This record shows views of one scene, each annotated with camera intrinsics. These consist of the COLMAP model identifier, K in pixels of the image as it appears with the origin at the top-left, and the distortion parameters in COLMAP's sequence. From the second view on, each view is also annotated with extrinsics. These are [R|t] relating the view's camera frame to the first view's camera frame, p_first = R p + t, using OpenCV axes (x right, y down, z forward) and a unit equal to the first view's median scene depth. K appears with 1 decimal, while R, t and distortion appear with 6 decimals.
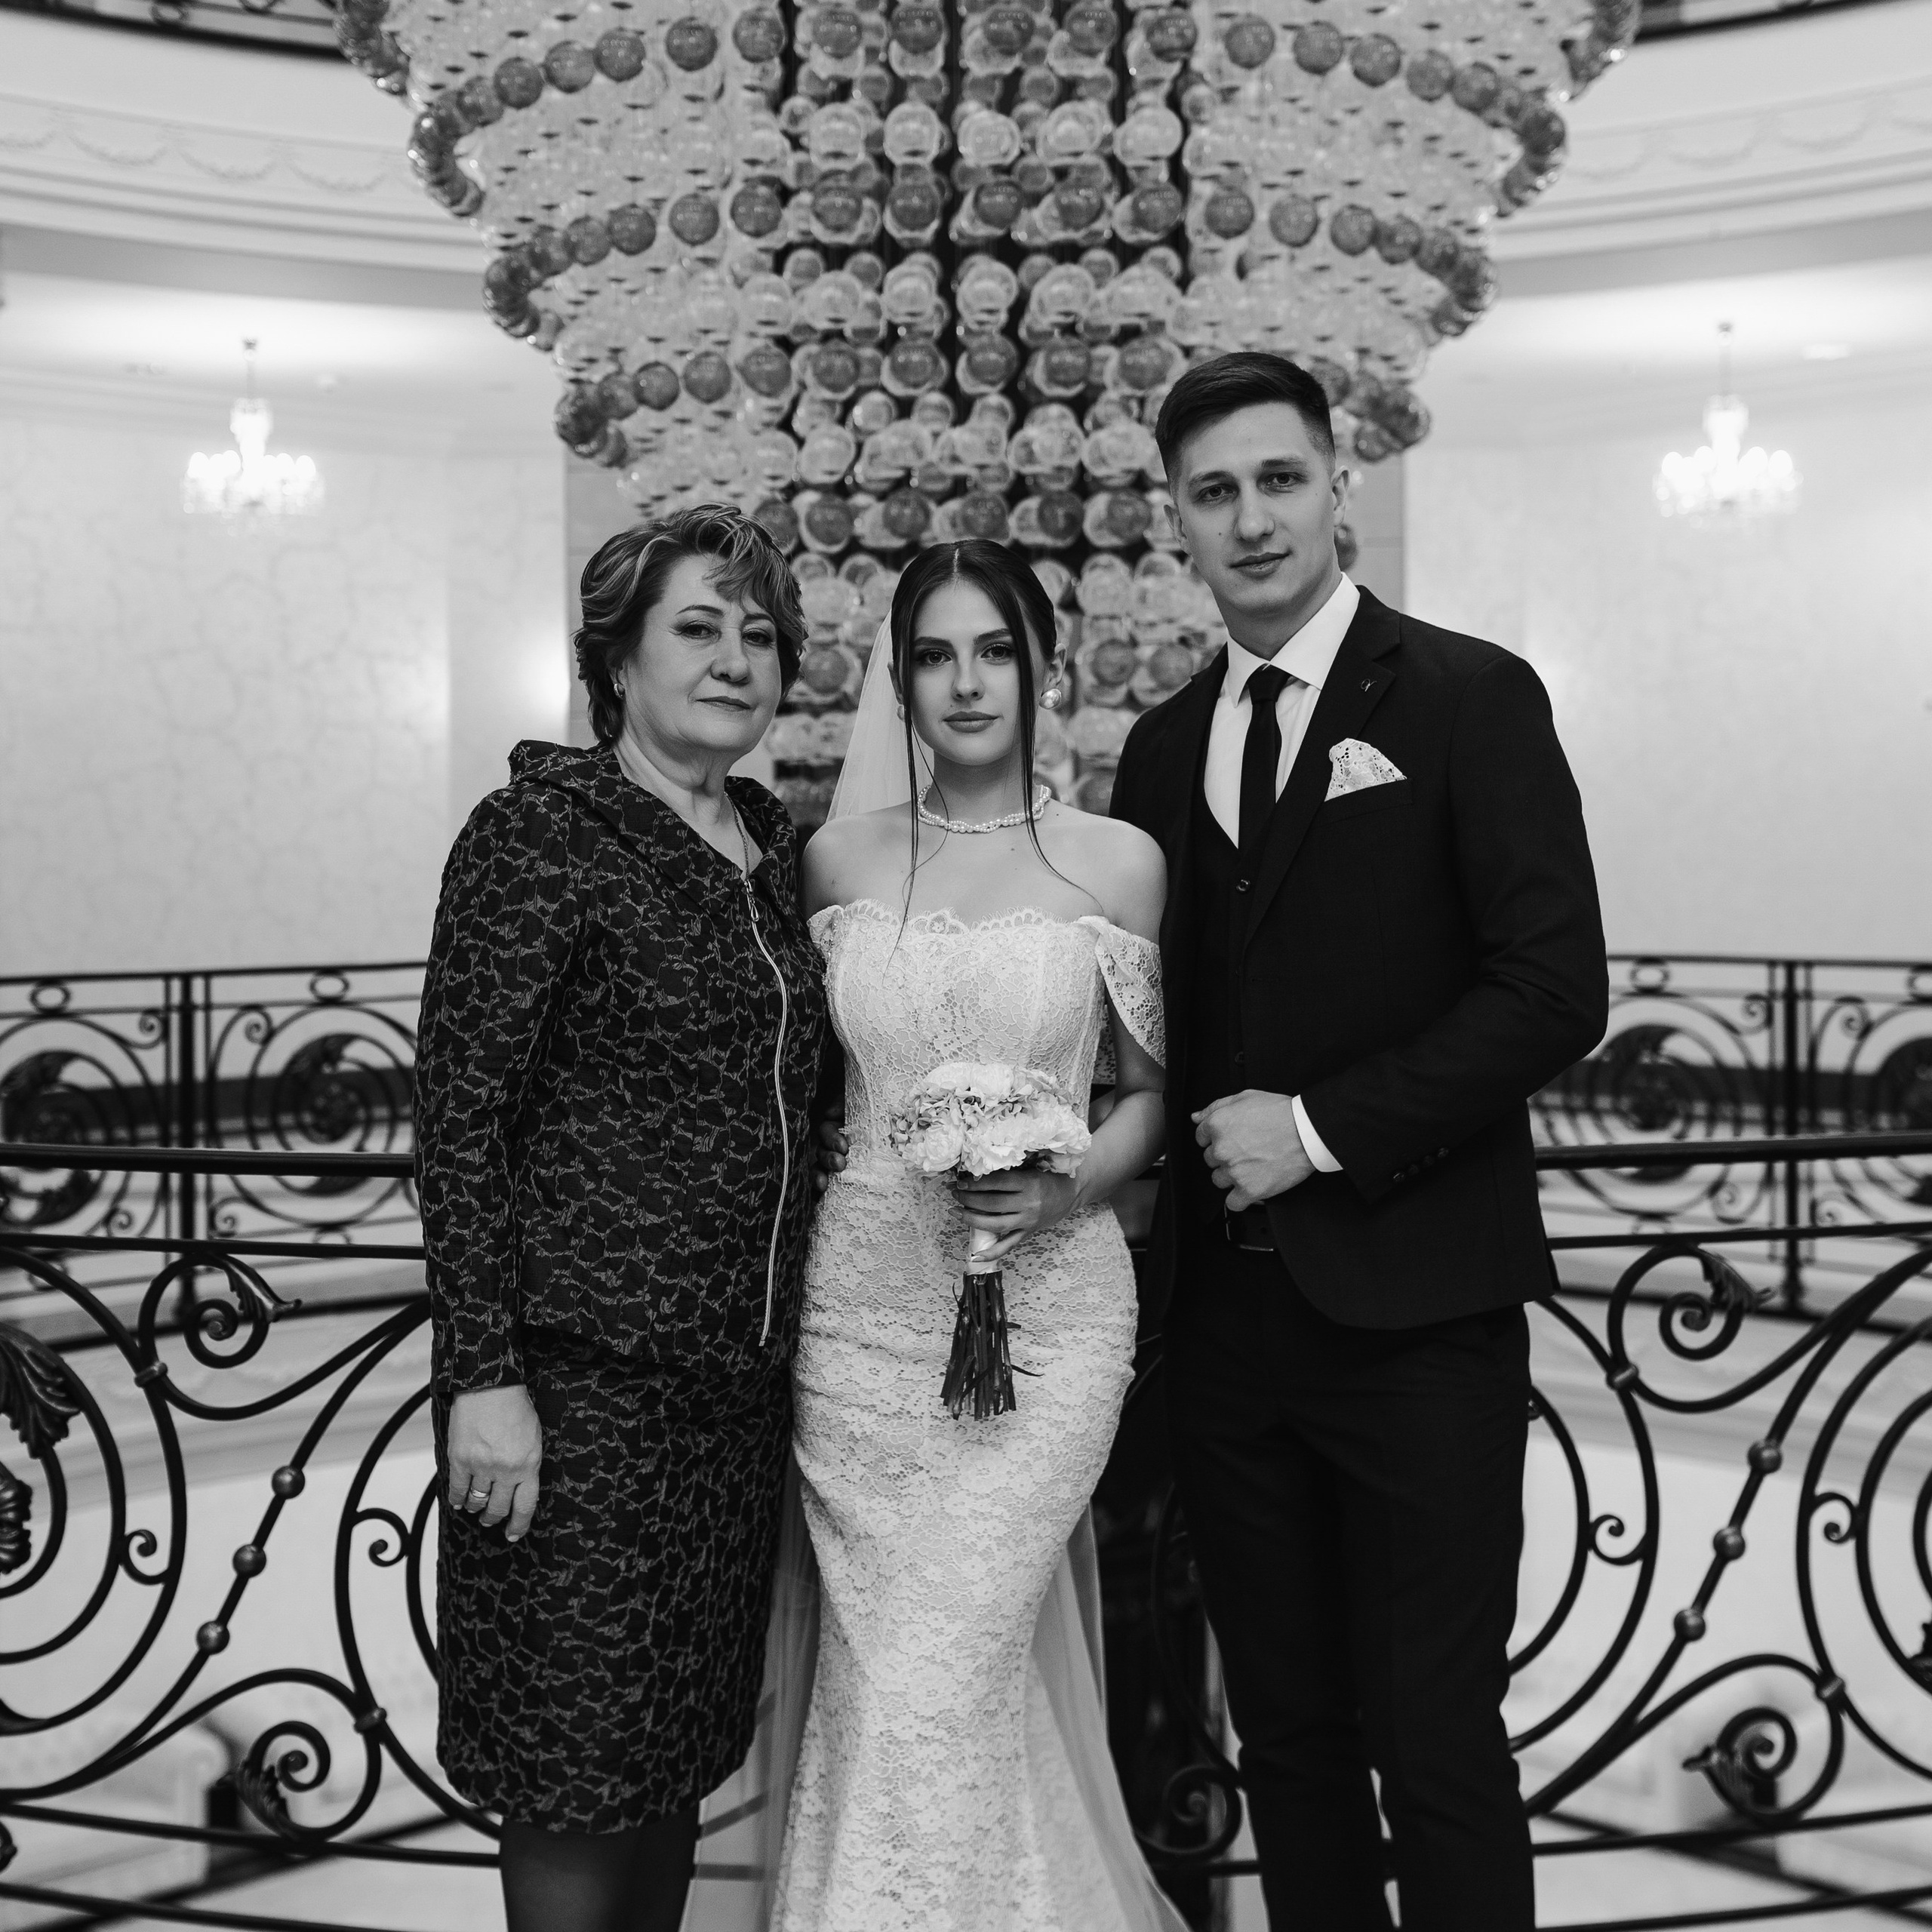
lens RADIAL K [[2973.2, 0, 967.7], [0, 2973.2, 798.0], [0, 0, 1]] dist [0.017400, -0.020087]
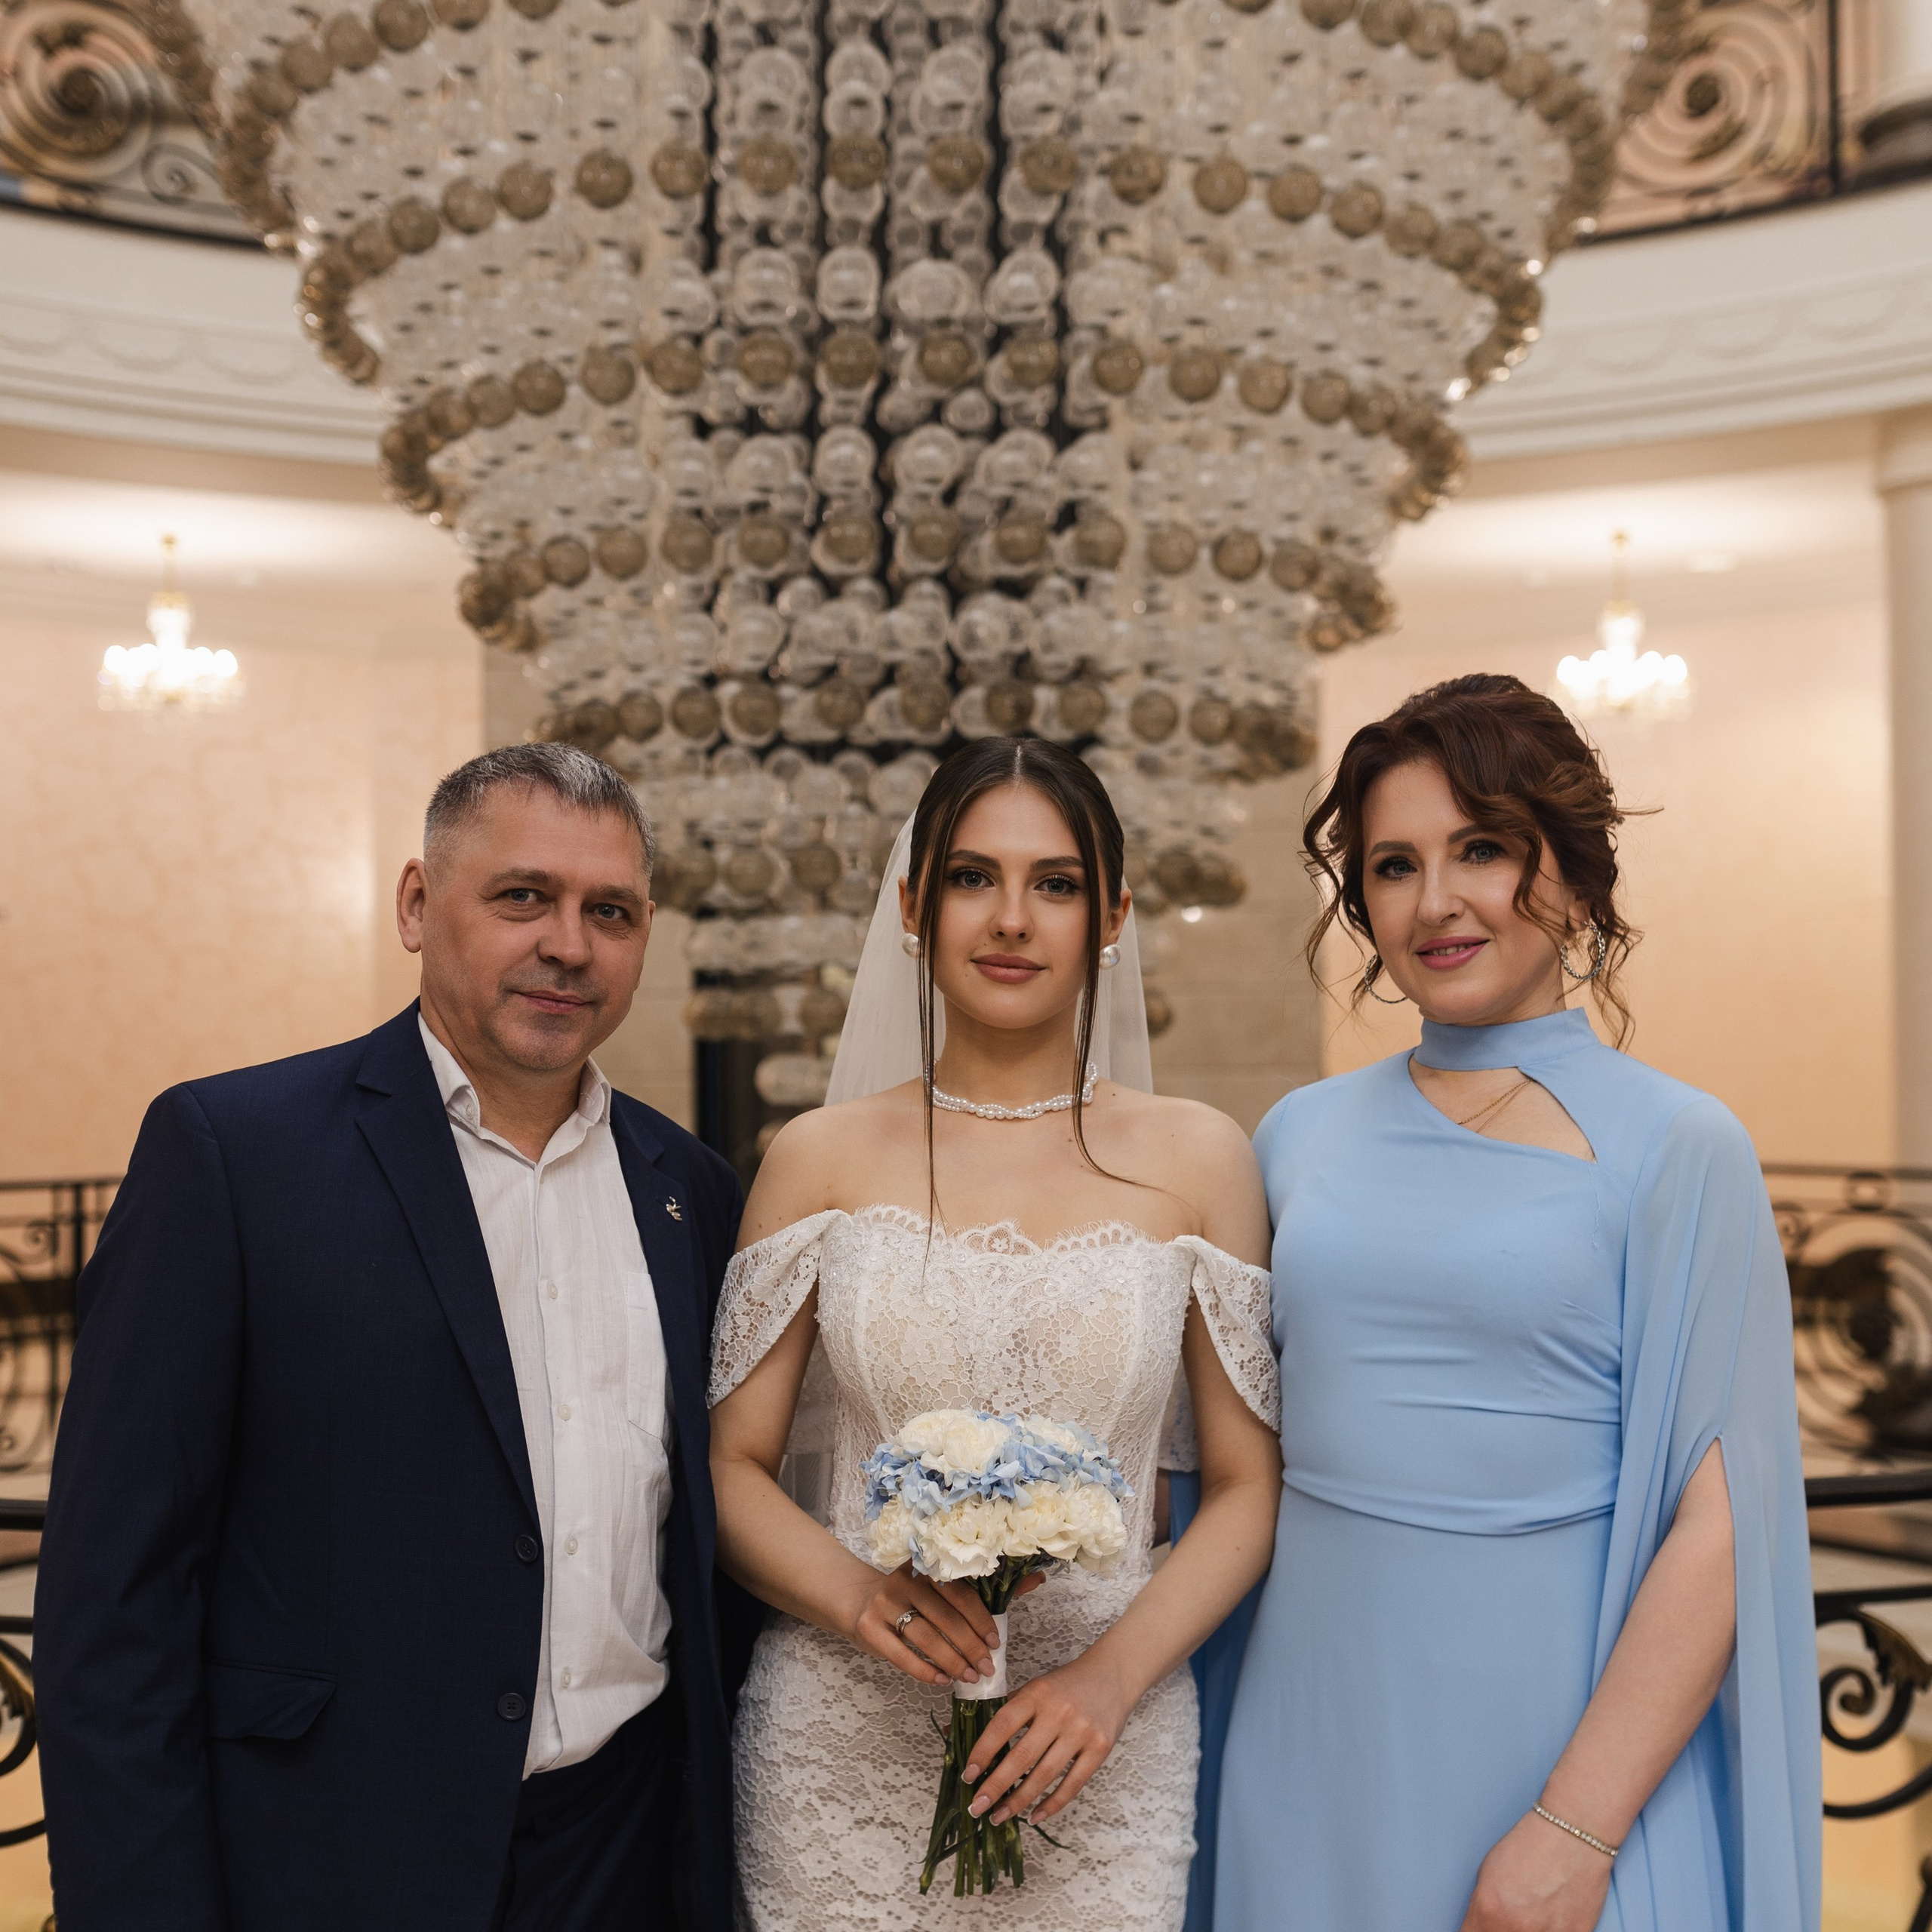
lens RADIAL K [[2518.4, 0, 966.0], [0, 2518.4, 966.0], [0, 0, 1]] dist [0.005836, 0.008434]
pose [[0.998999, 0.001801, 0.044698, -0.015636], [-0.001742, 0.999998, -0.001341, -0.012812], [-0.044701, 0.001261, 0.999000, 0.213198]]
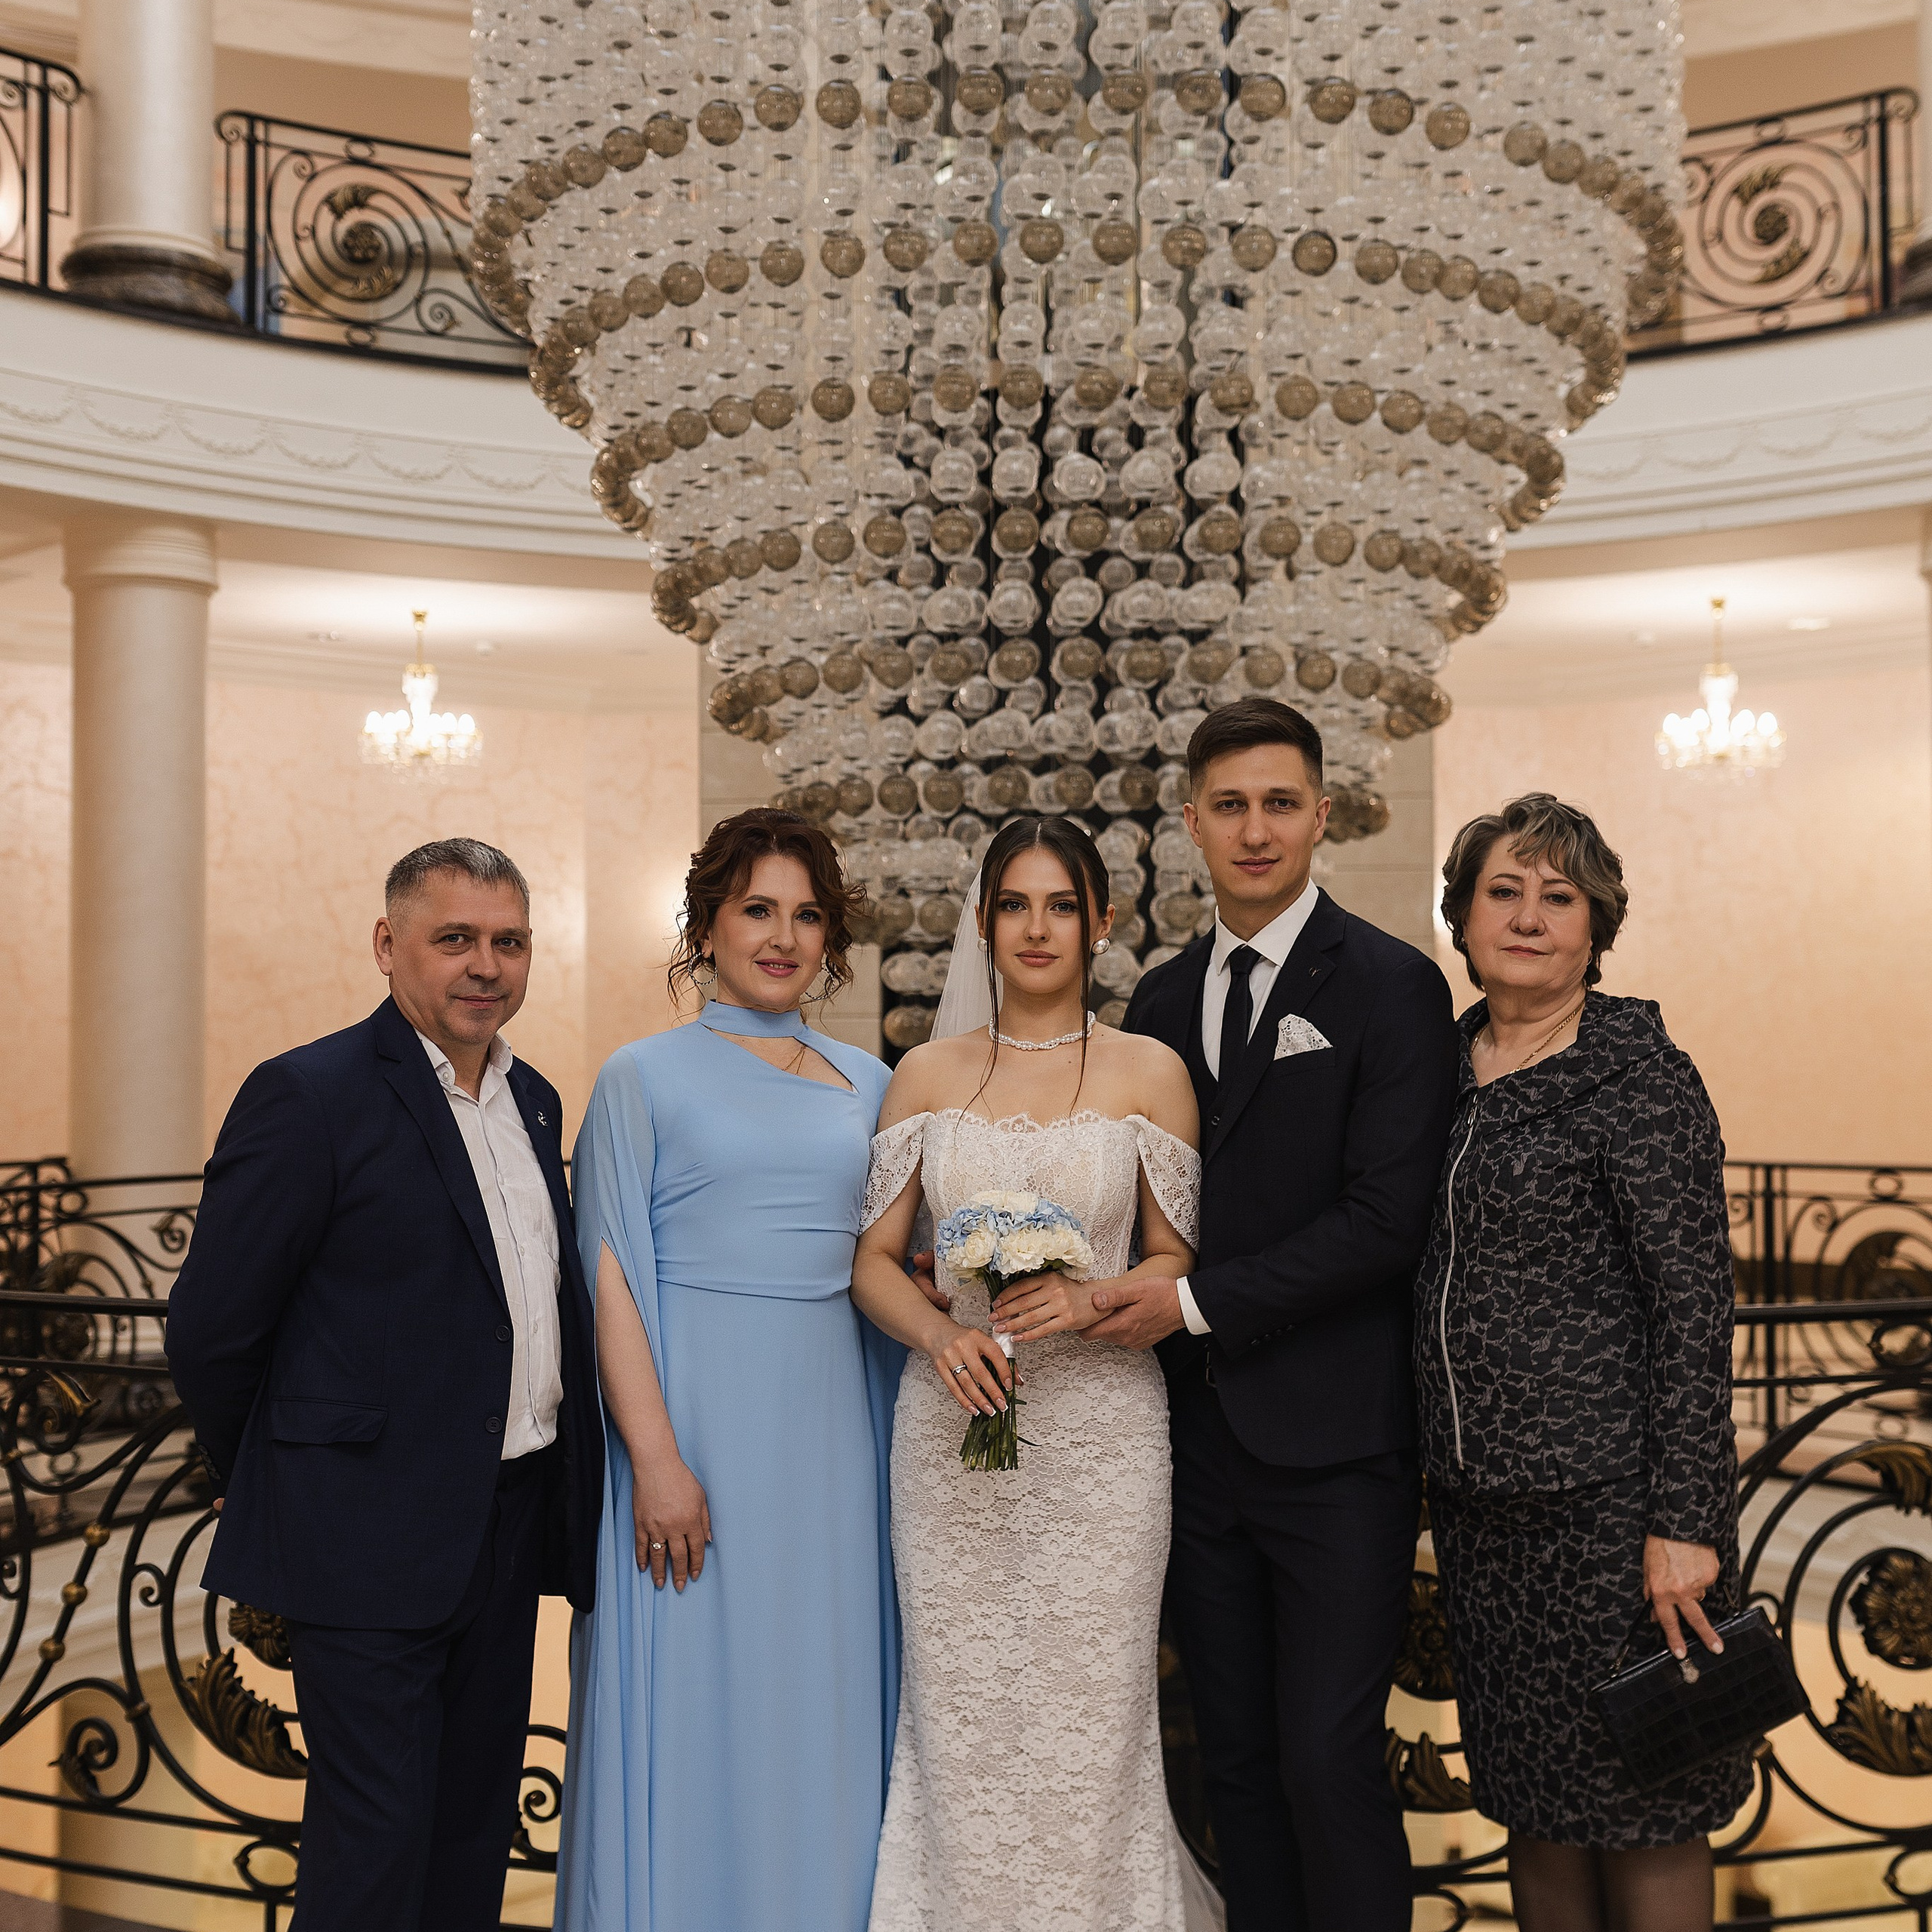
lens RADIAL K [[2881.5, 0, 979.2], [0, 2881.5, 912.9], [0, 0, 1]] dist [-0.011938, 0.088059]
pose [[0.999862, 0.002561, -0.016419, -0.012817], [-0.003059, 0.999535, -0.030346, -0.009347], [0.016333, 0.030392, 0.999405, -0.146590]]
